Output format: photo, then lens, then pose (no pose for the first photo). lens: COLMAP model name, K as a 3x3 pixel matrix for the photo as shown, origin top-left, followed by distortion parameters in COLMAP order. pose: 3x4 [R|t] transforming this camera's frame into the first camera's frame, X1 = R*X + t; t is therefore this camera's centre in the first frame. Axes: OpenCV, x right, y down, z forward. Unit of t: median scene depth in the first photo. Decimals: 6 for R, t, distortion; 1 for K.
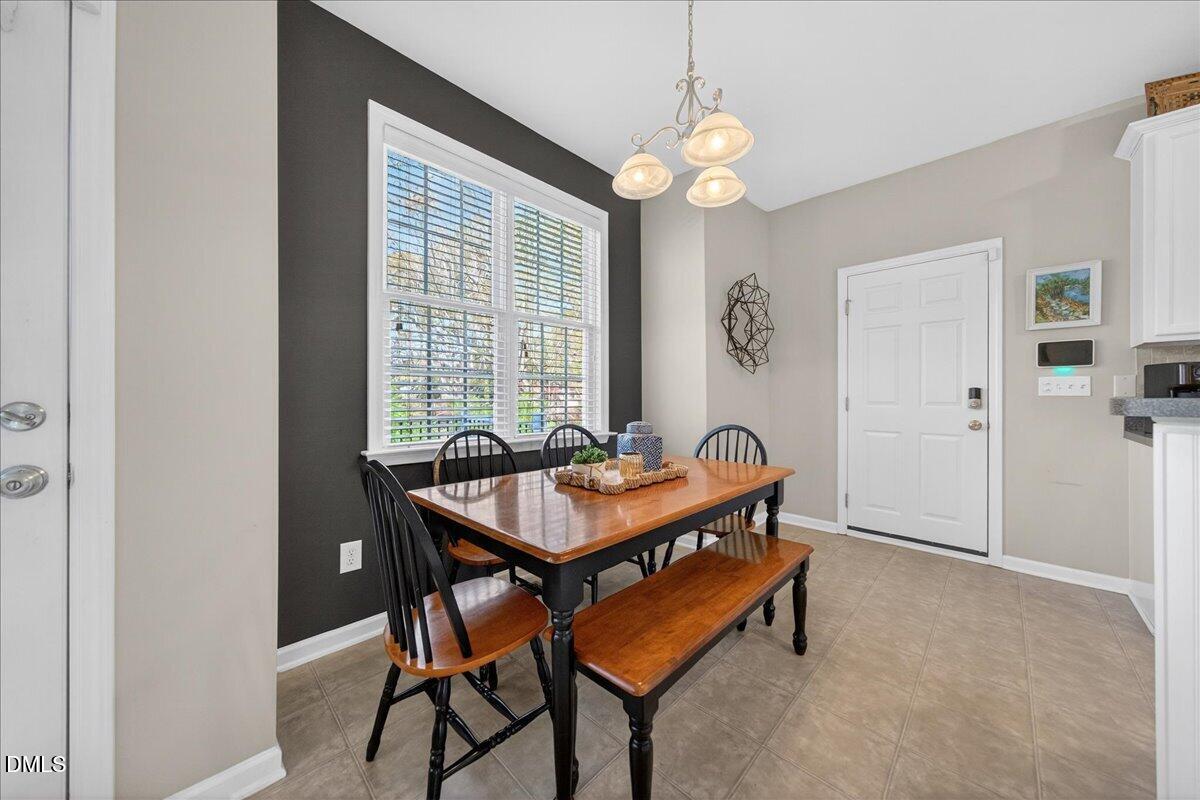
lens RADIAL K [[410.8, 0, 595.7], [0, 410.8, 398.8], [0, 0, 1]] dist [-0.001566, 0.000090]
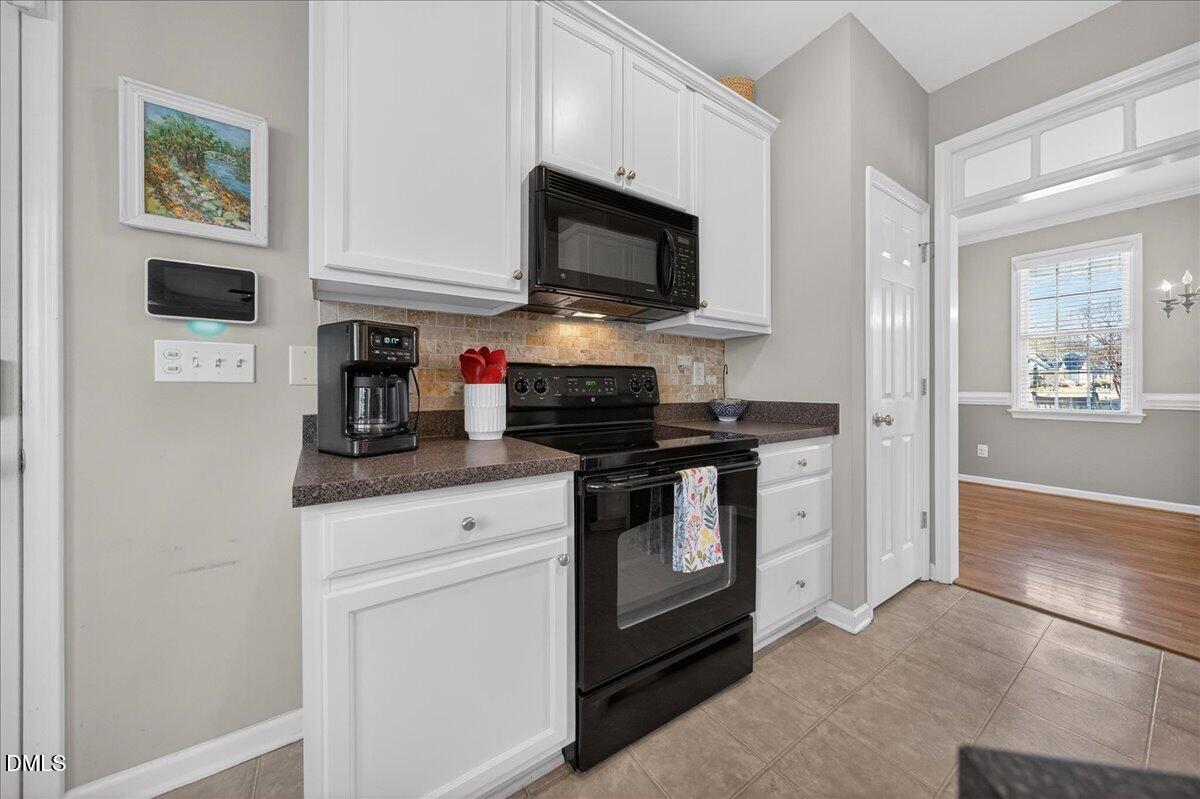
lens RADIAL K [[410.8, 0, 596.6], [0, 410.8, 392.2], [0, 0, 1]] dist [-0.001566, 0.000090]
pose [[0.194906, -0.004410, 0.980812, 0.773153], [0.001472, 0.999990, 0.004204, 0.003234], [-0.980821, 0.000625, 0.194911, 0.470723]]
